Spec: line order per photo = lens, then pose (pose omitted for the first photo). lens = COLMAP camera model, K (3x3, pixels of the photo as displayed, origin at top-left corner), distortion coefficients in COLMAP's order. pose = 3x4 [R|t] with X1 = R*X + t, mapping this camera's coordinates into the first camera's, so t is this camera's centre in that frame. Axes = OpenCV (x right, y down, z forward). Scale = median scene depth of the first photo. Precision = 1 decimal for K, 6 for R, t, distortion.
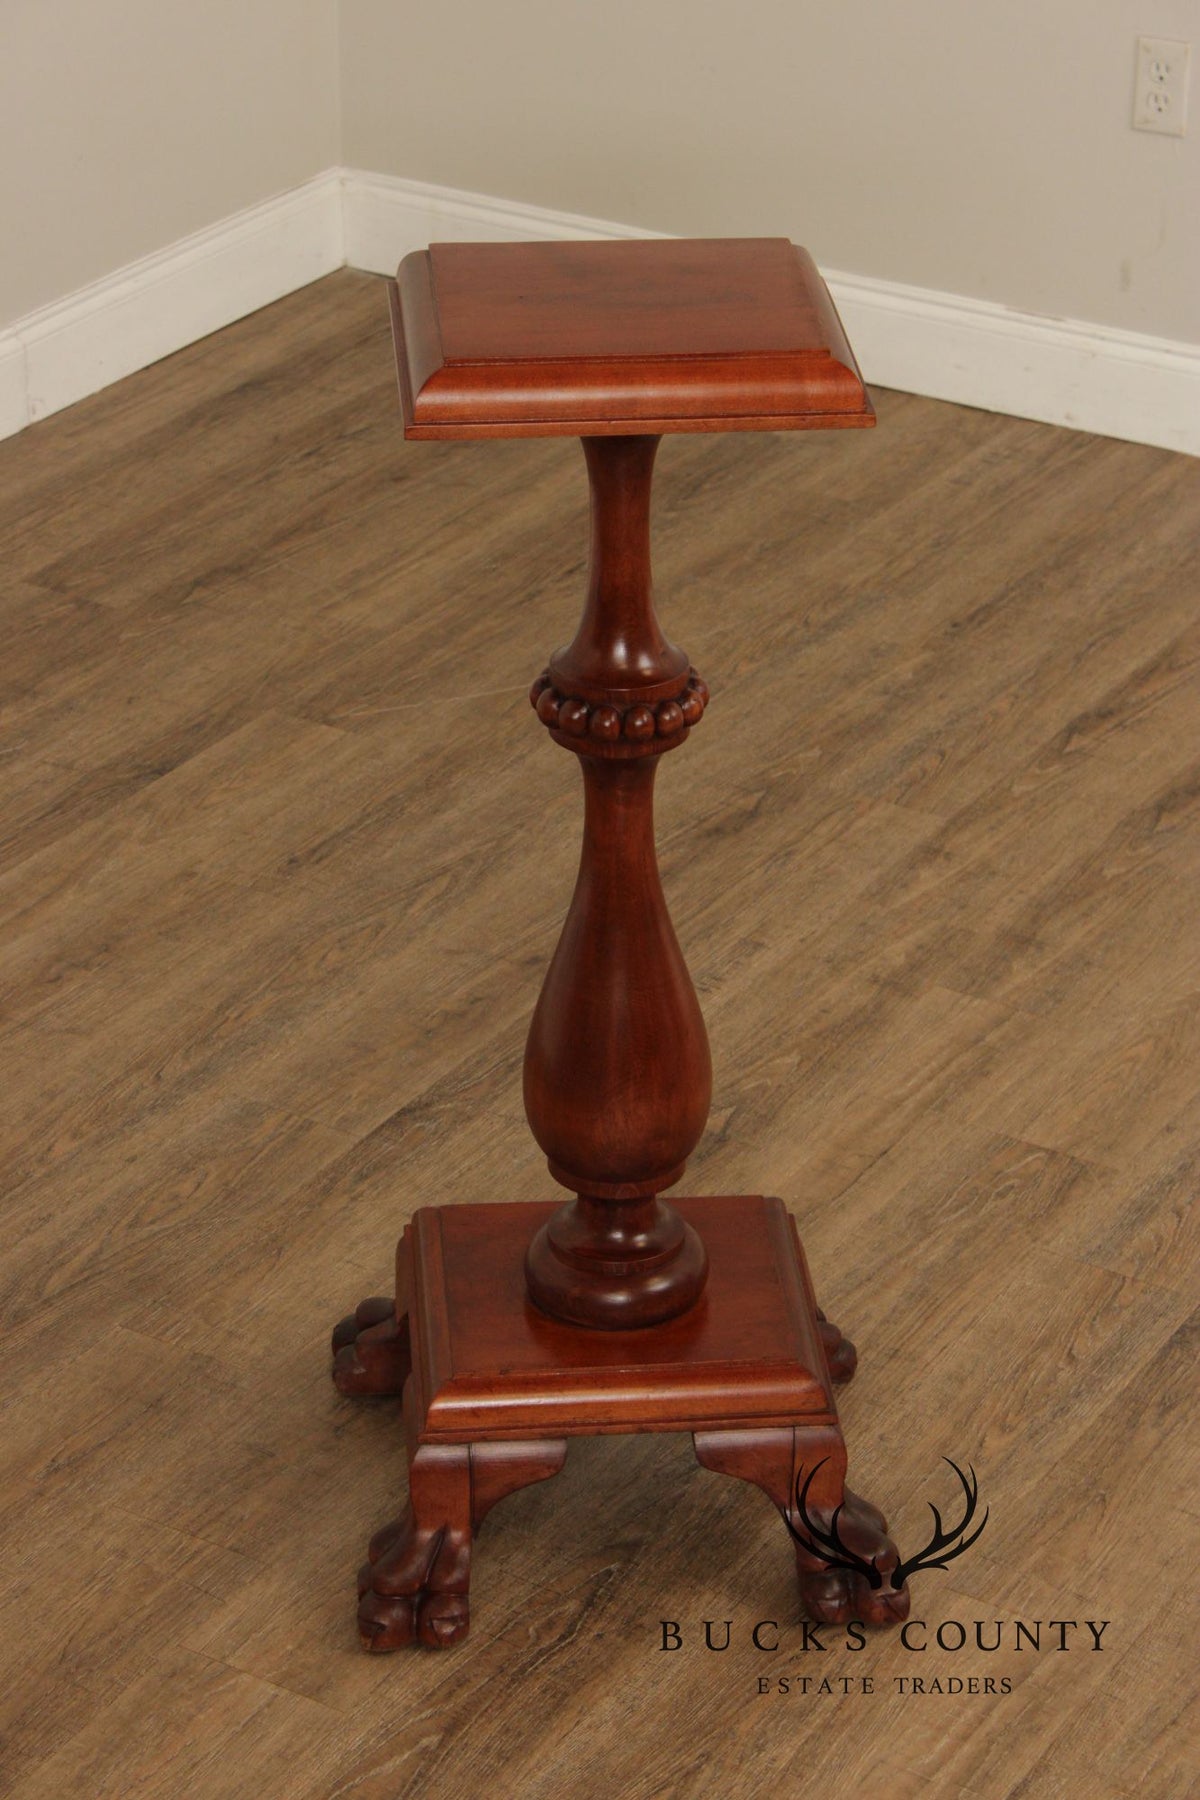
lens RADIAL K [[4306.8, 0, 600.0], [0, 4306.8, 900.0], [0, 0, 1]] dist [0.077135, 0.231864]
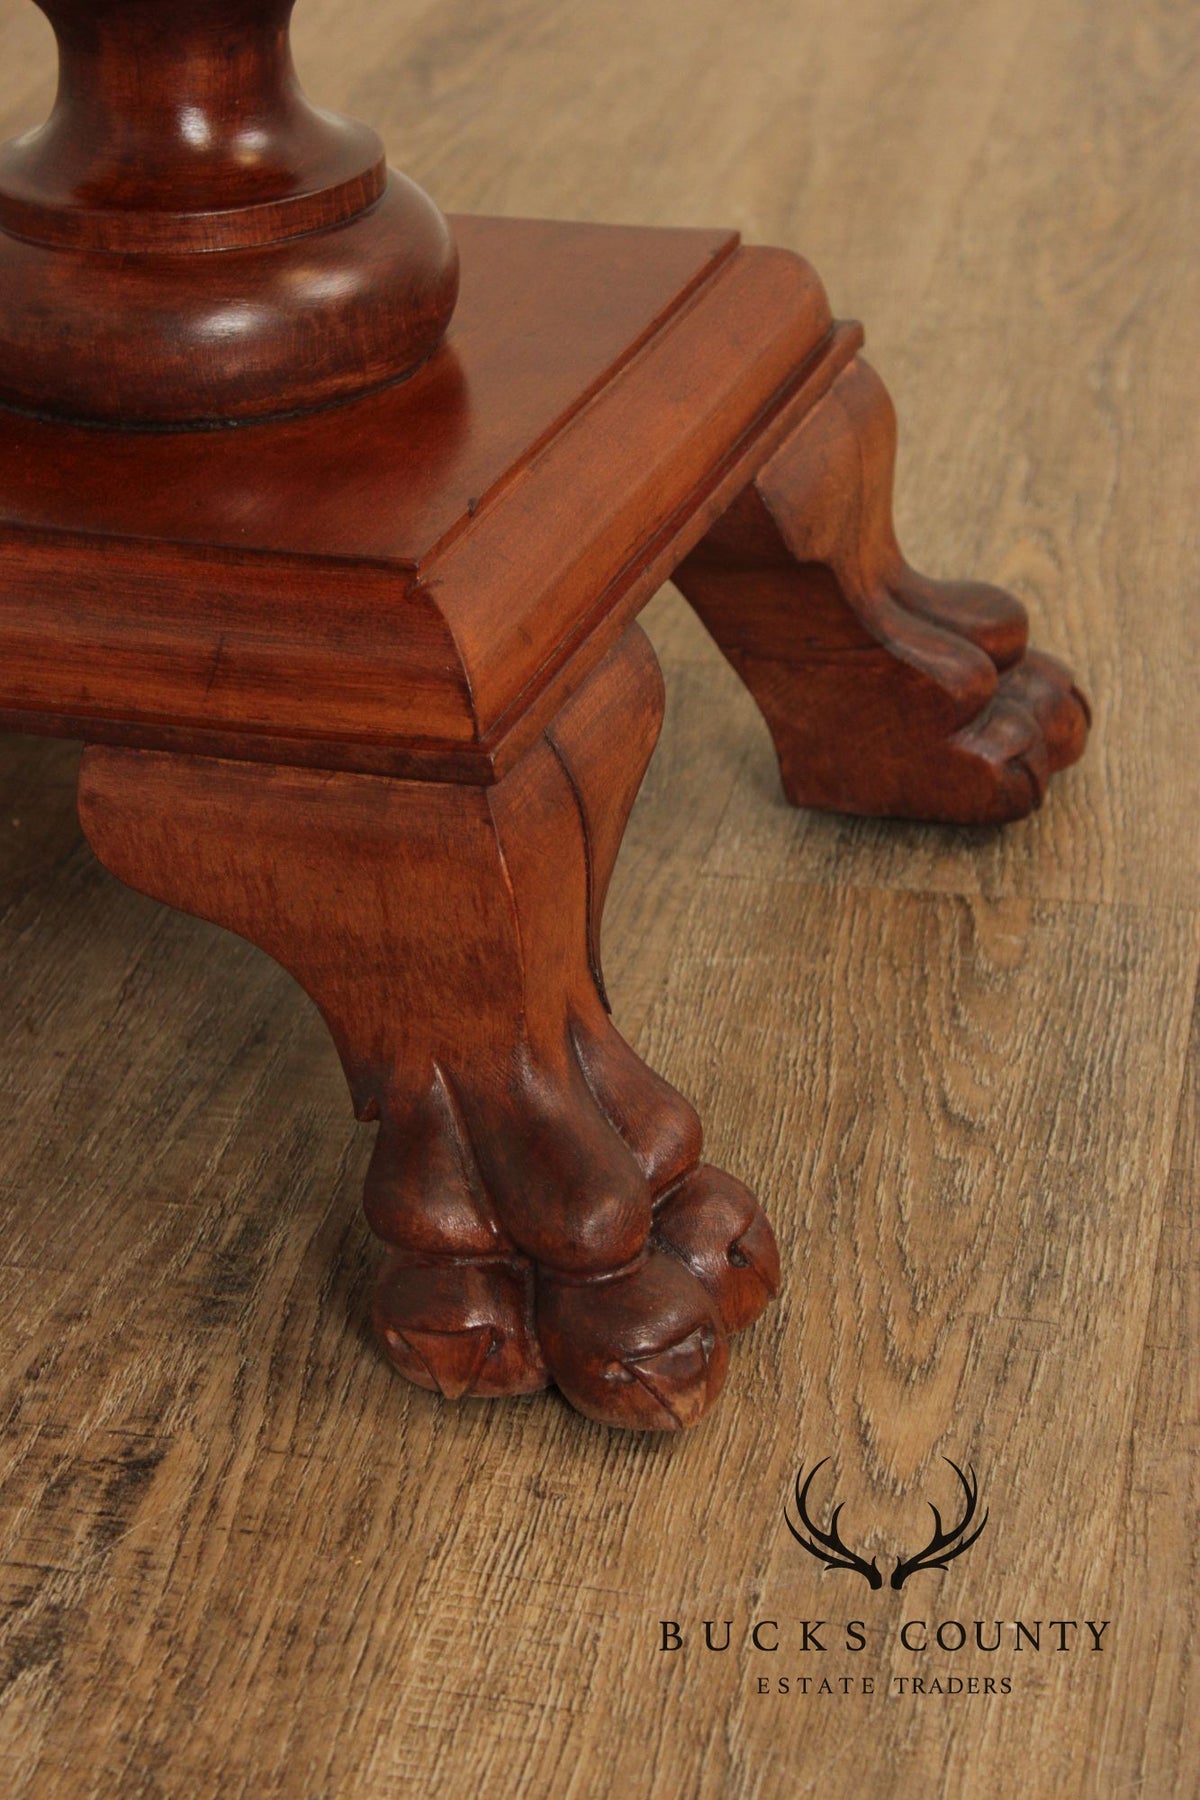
lens RADIAL K [[4299.5, 0, 600.0], [0, 4299.5, 900.0], [0, 0, 1]] dist [0.066861, 0.270135]
pose [[0.935197, -0.177170, 0.306622, -0.010399], [0.181825, 0.983237, 0.013563, 0.069343], [-0.303885, 0.043068, 0.951735, 0.606187]]
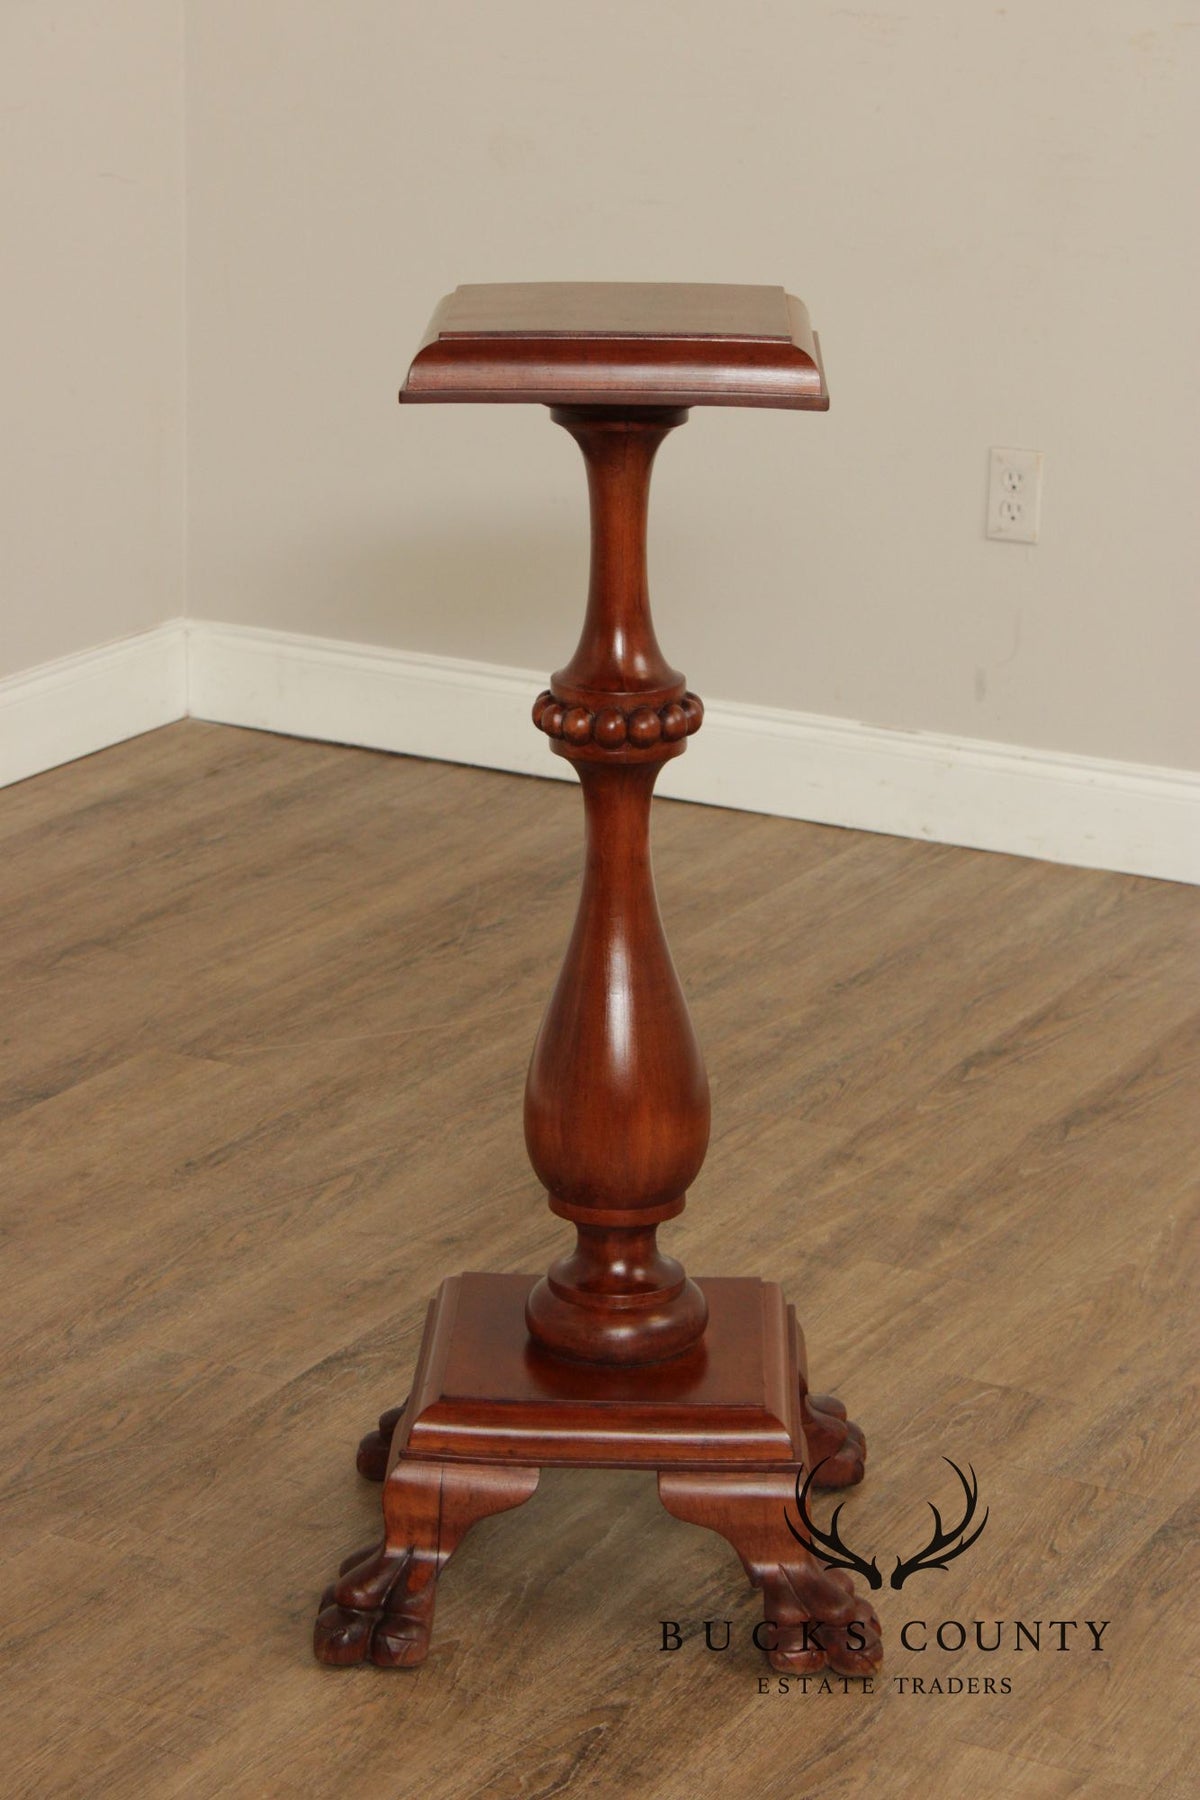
lens RADIAL K [[4306.8, 0, 600.0], [0, 4306.8, 900.0], [0, 0, 1]] dist [0.077135, 0.231864]
pose [[0.997250, 0.003503, 0.074029, -0.054325], [0.010926, 0.981019, -0.193606, 0.128622], [-0.073302, 0.193882, 0.978282, 0.035243]]
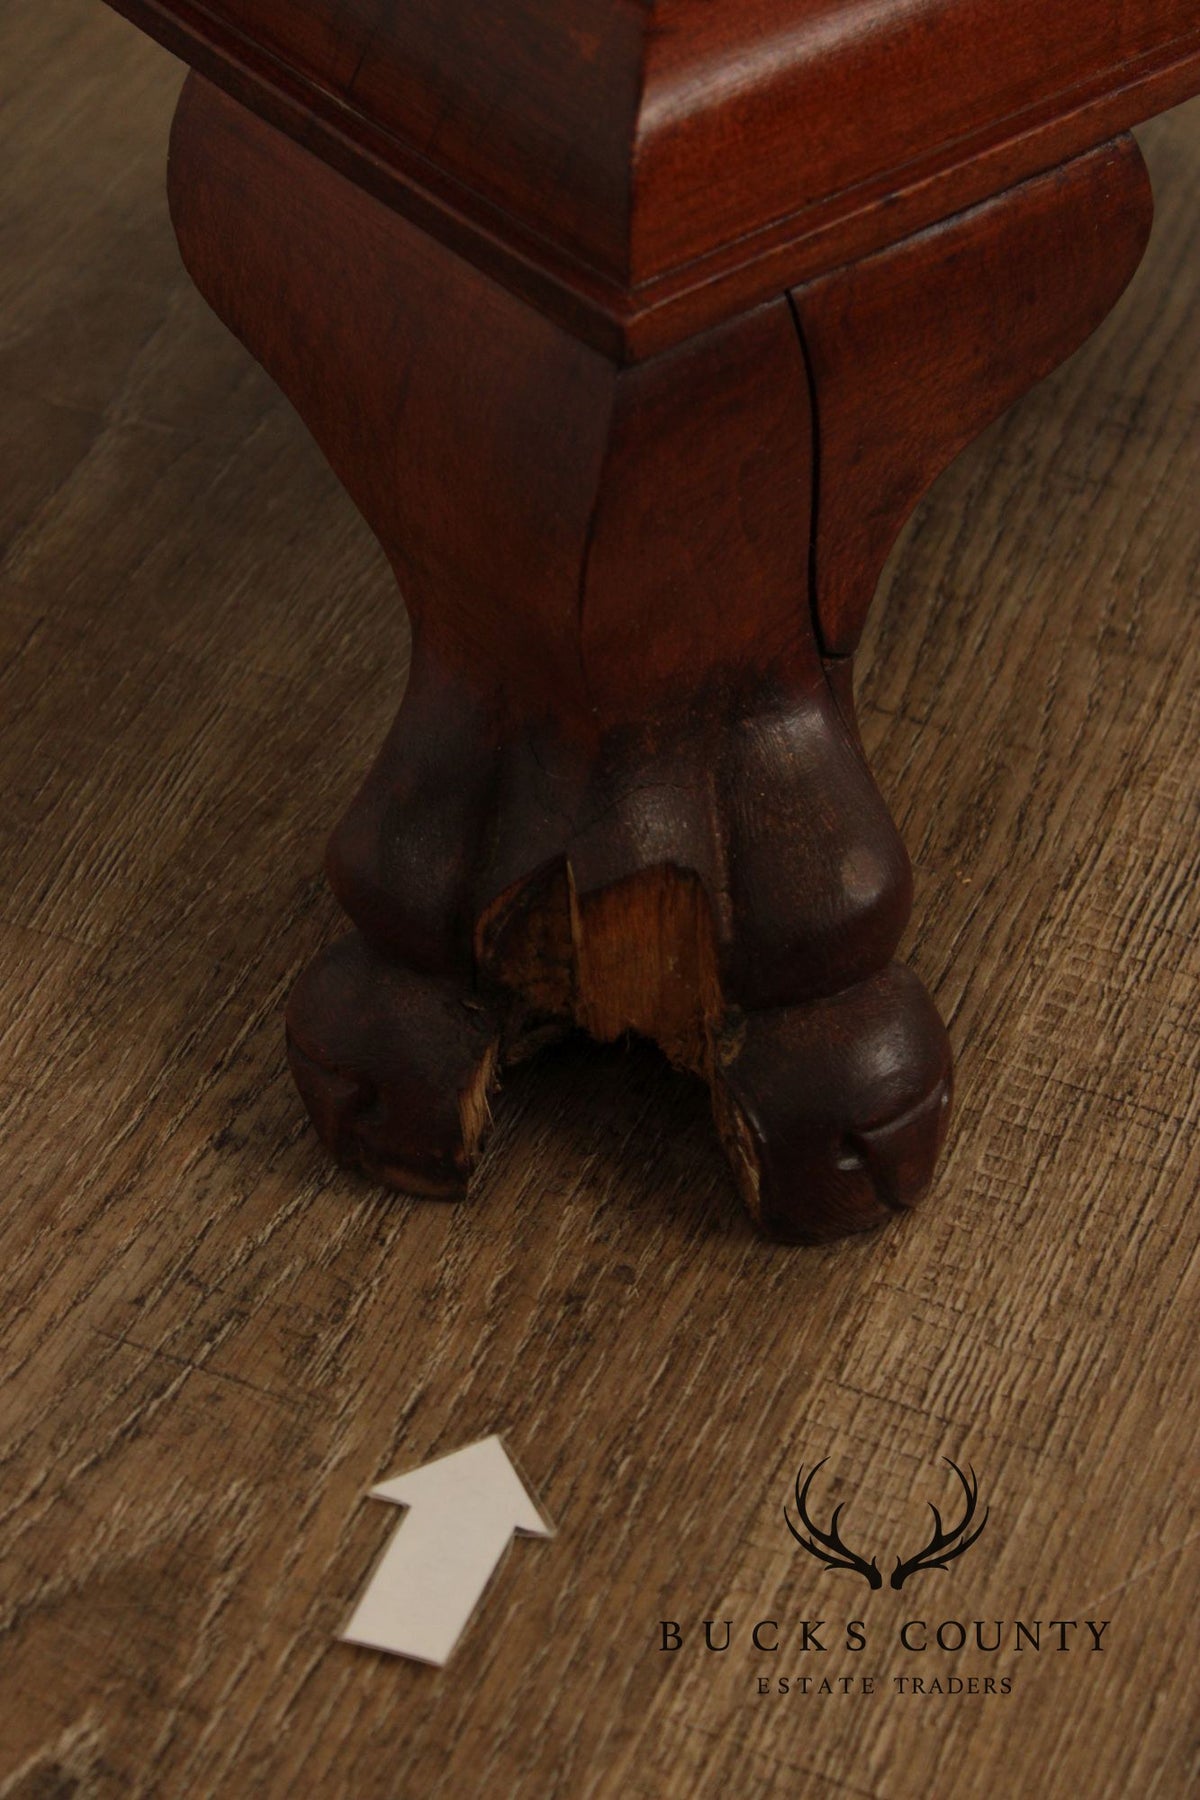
lens RADIAL K [[4306.8, 0, 600.0], [0, 4306.8, 900.0], [0, 0, 1]] dist [0.077135, 0.231864]
pose [[0.986539, -0.120711, 0.110316, 0.007528], [0.091931, 0.967314, 0.236331, 0.061856], [-0.135238, -0.223008, 0.965390, 0.661675]]
